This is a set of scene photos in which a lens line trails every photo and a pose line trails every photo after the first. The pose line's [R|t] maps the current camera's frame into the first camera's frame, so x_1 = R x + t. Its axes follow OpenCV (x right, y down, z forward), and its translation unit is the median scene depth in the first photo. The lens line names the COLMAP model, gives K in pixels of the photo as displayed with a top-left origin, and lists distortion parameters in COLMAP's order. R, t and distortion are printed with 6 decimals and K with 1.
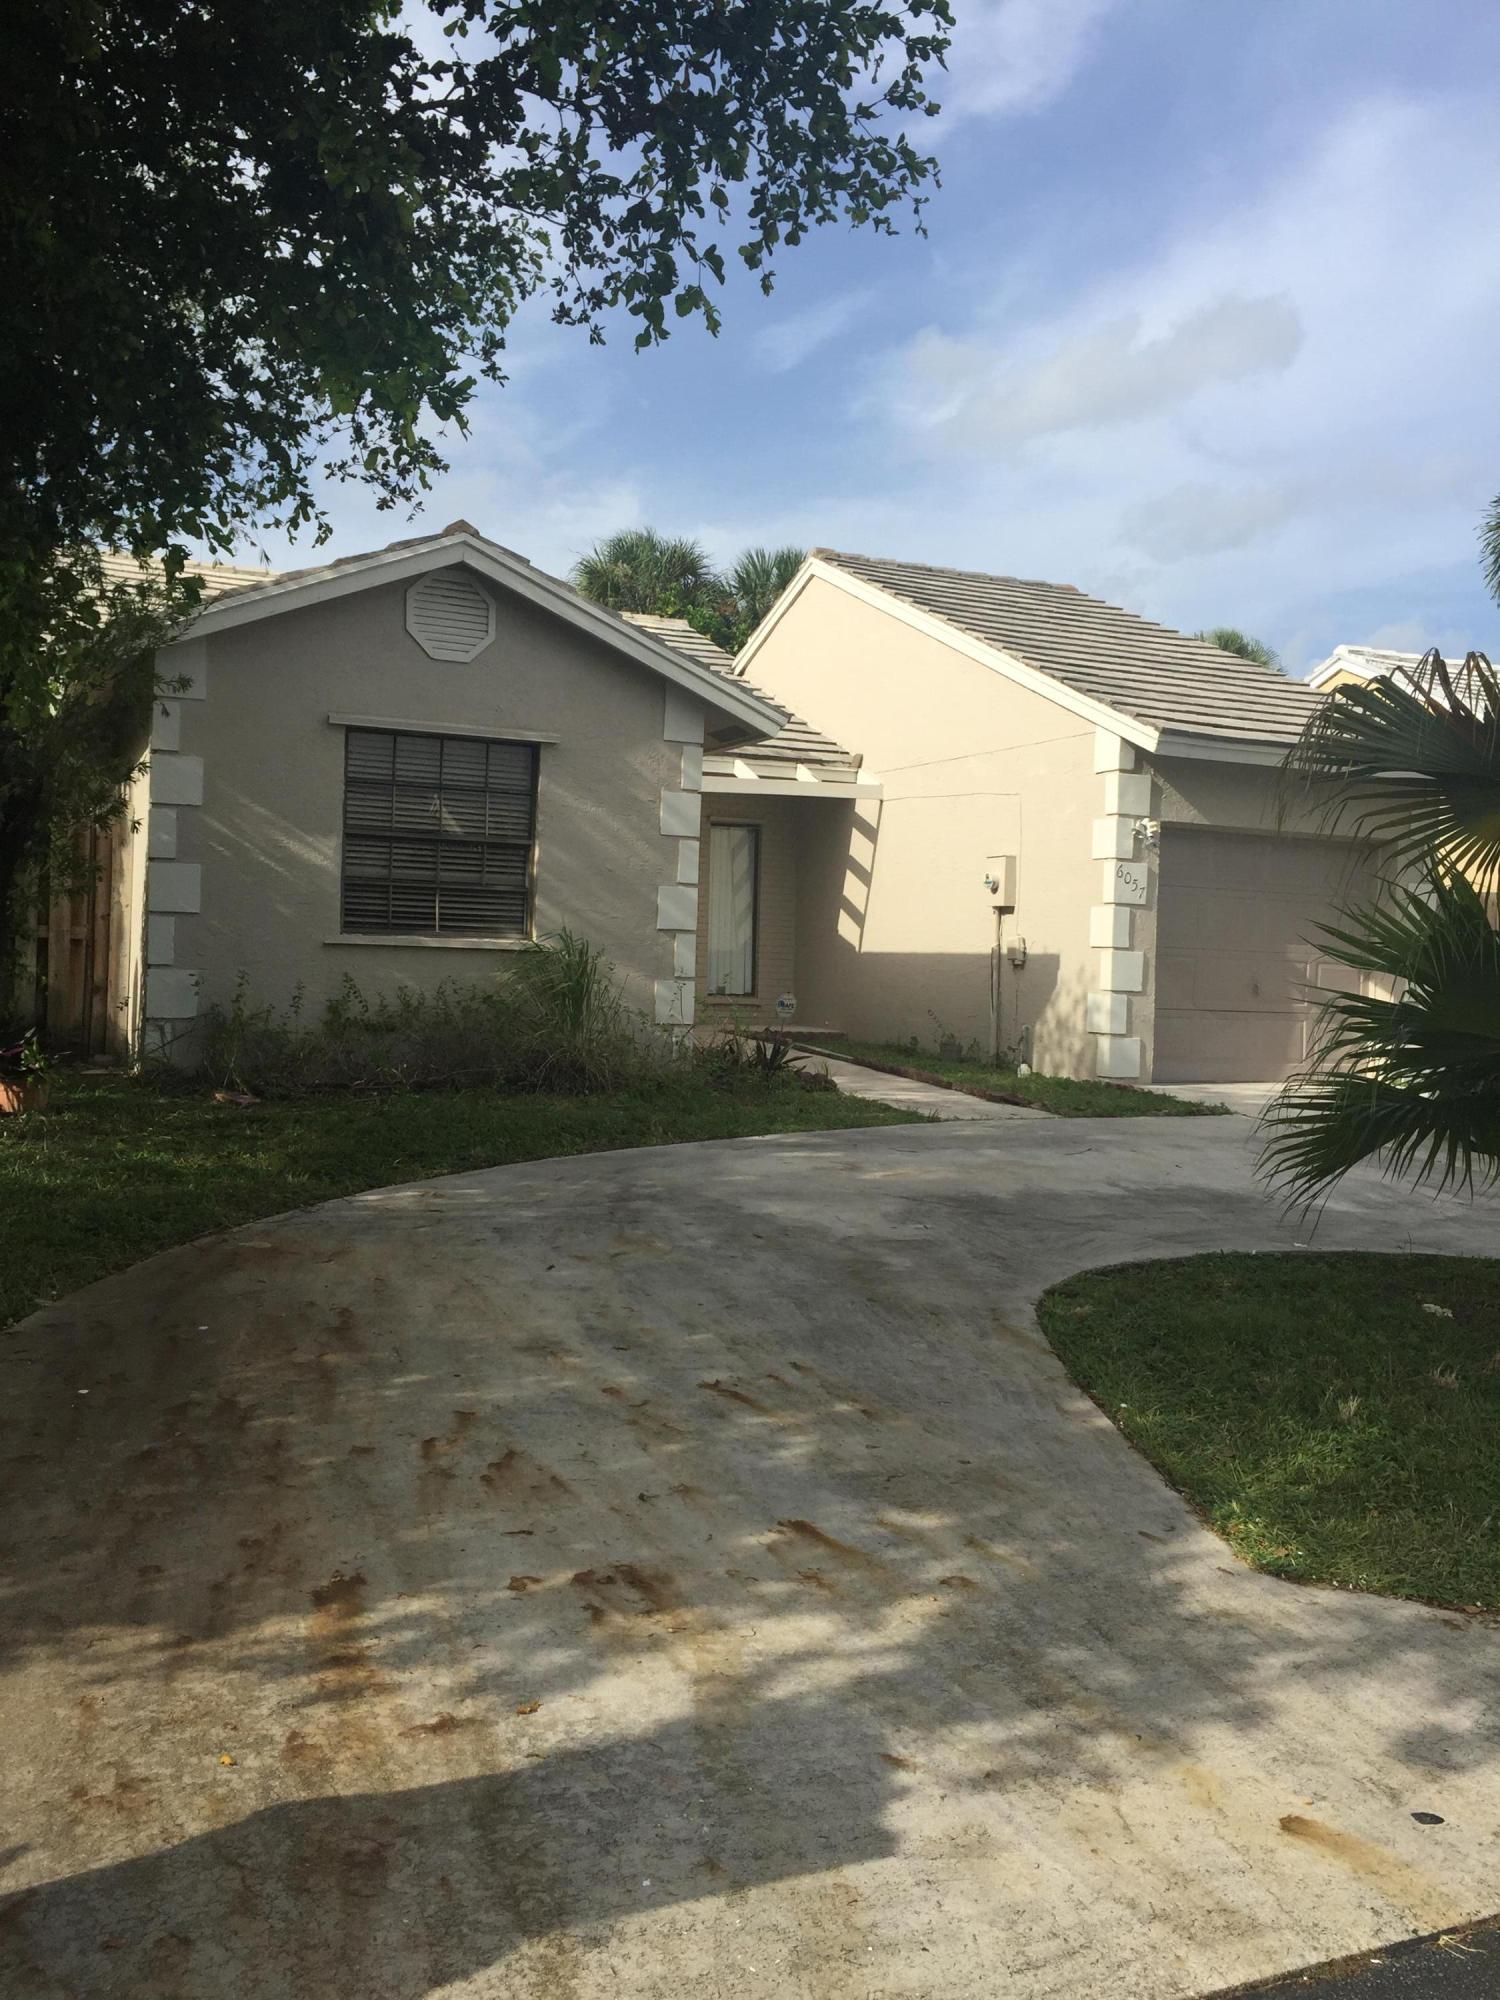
lens RADIAL K [[1726.6, 0, 762.3], [0, 1726.6, 990.9], [0, 0, 1]] dist [0.051889, -0.005730]
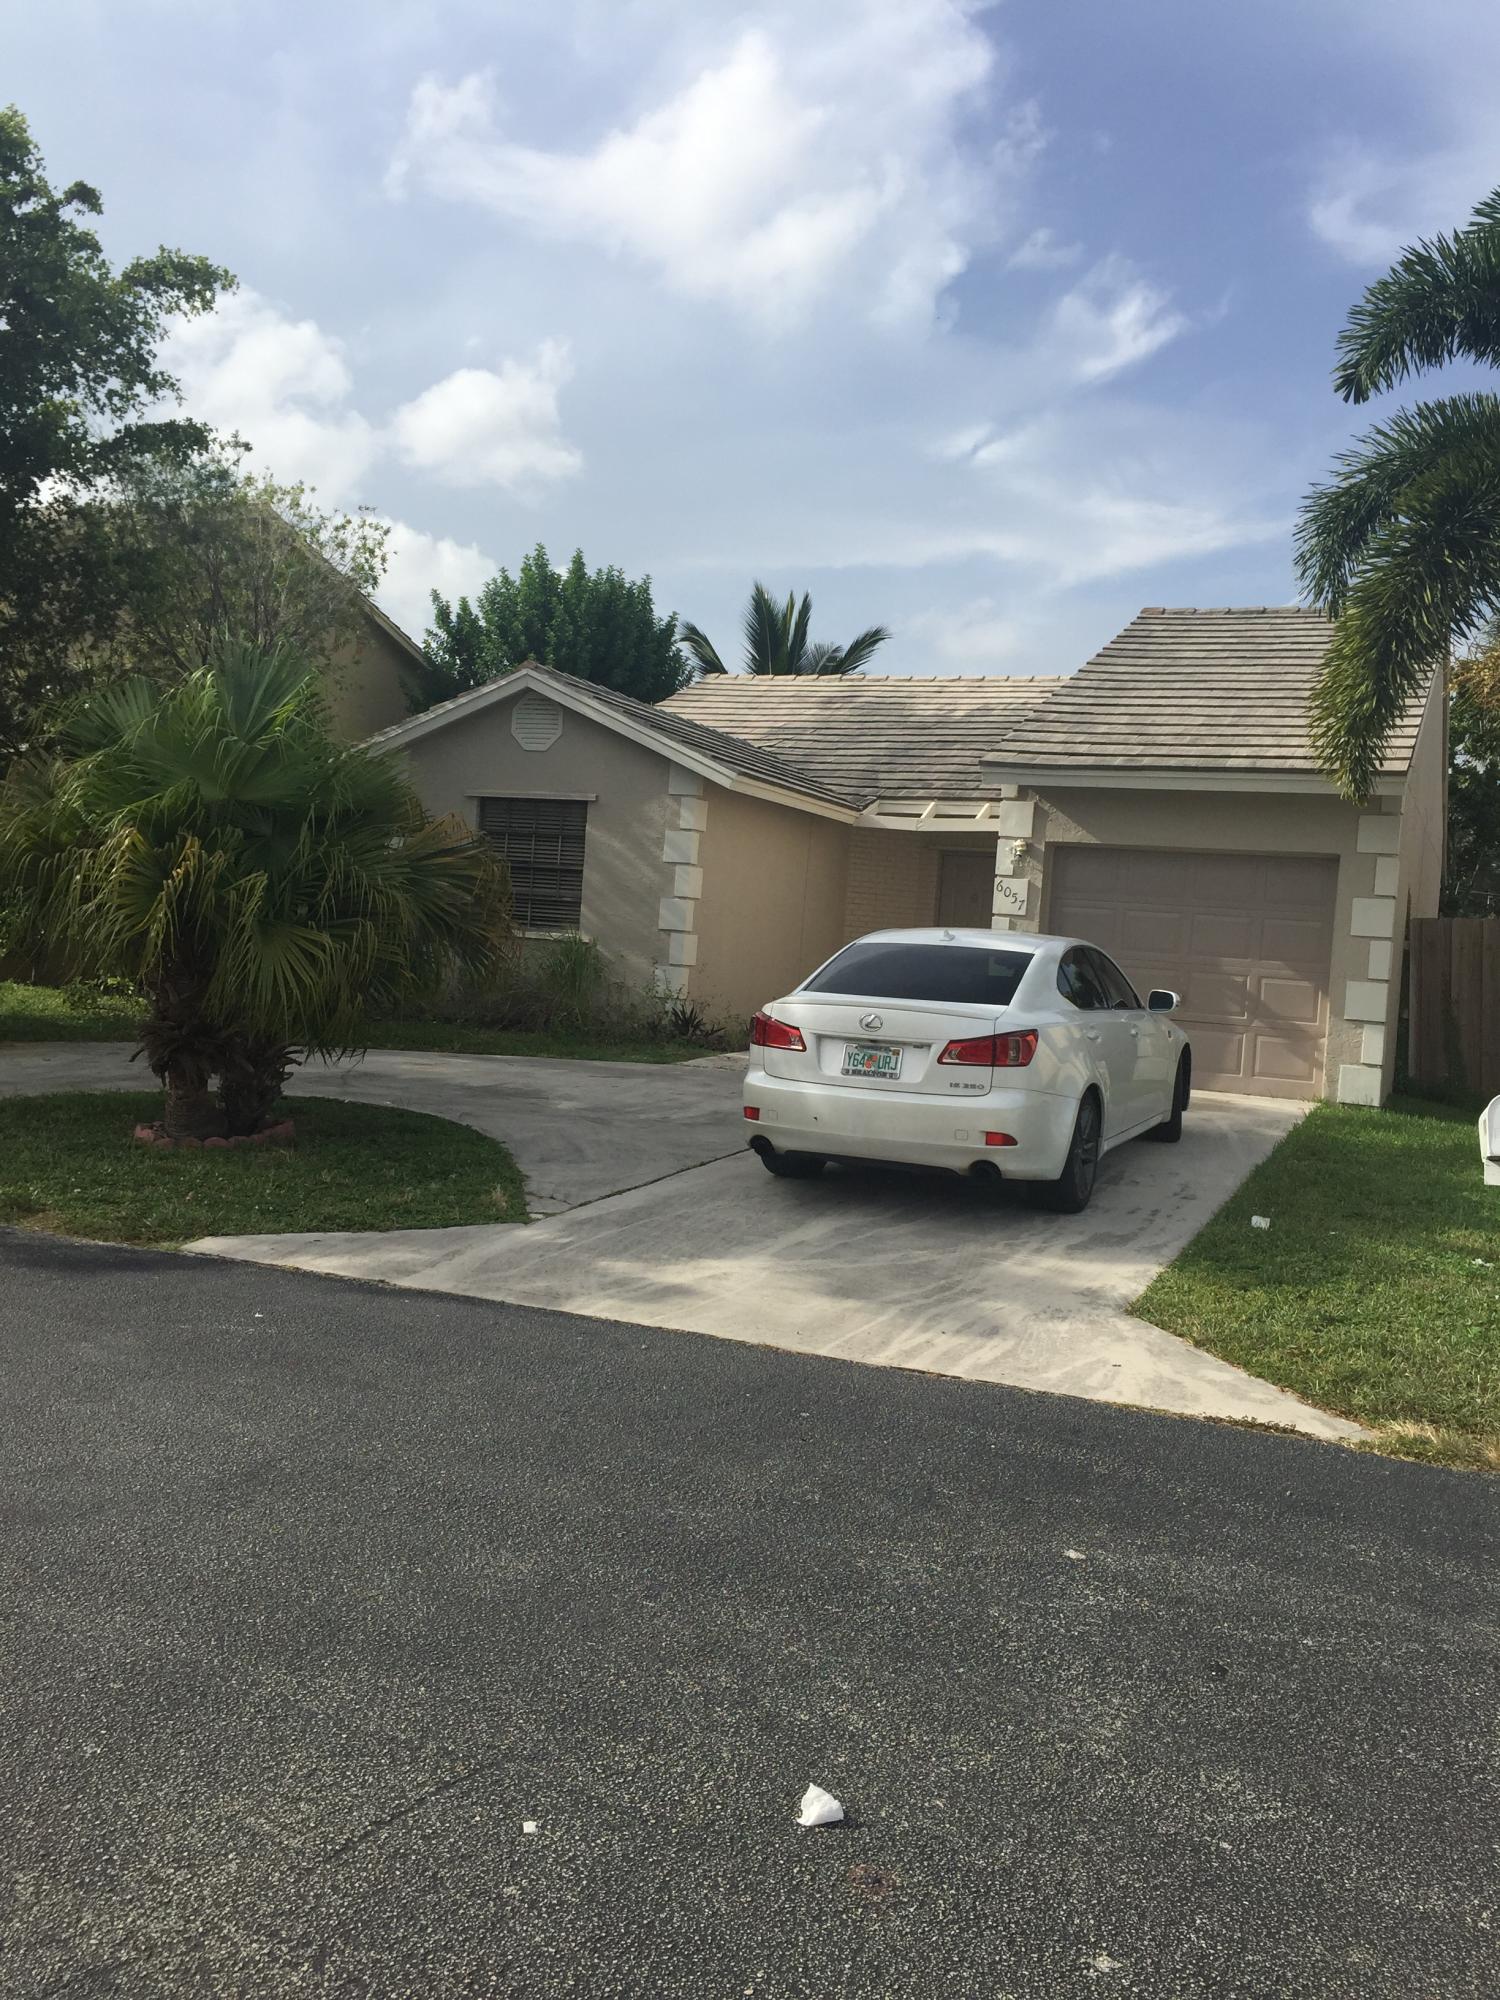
lens RADIAL K [[1726.6, 0, 762.3], [0, 1726.6, 990.9], [0, 0, 1]] dist [0.051889, -0.005730]
pose [[0.667079, 0.032157, -0.744293, 1.034927], [-0.060565, 0.998102, -0.011159, 0.024851], [0.742521, 0.052522, 0.667760, 0.129531]]
